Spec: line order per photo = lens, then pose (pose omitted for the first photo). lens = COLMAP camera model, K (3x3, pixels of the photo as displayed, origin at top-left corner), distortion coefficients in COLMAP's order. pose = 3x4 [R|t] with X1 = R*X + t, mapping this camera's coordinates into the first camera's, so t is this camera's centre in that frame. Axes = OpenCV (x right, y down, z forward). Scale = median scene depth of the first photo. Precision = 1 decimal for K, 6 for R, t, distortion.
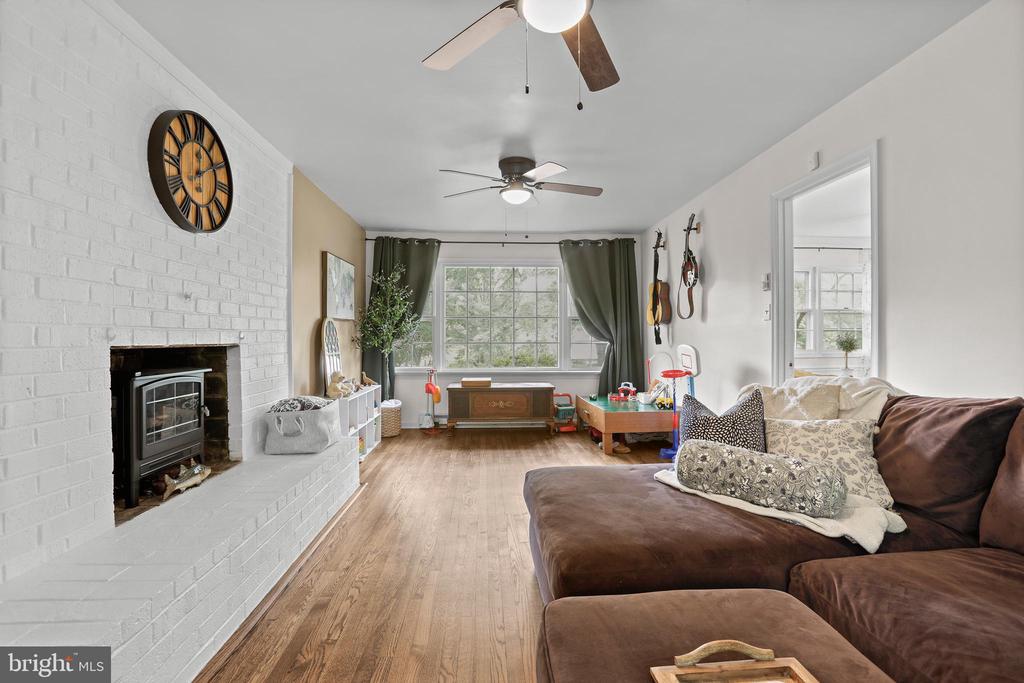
lens RADIAL K [[474.3, 0, 513.2], [0, 474.3, 338.2], [0, 0, 1]] dist [-0.022395, 0.004572]
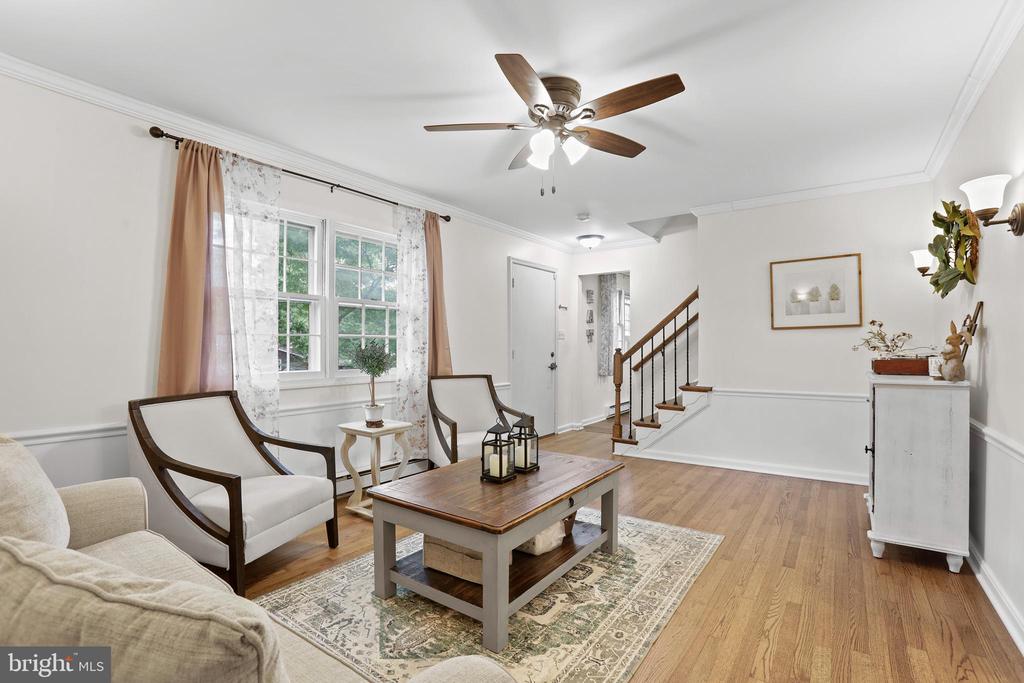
lens RADIAL K [[474.3, 0, 511.0], [0, 474.3, 344.8], [0, 0, 1]] dist [-0.022395, 0.004572]
pose [[0.620689, 0.006267, 0.784032, 0.359157], [-0.002719, 0.999979, -0.005841, -0.000967], [-0.784052, 0.001493, 0.620693, 0.504999]]
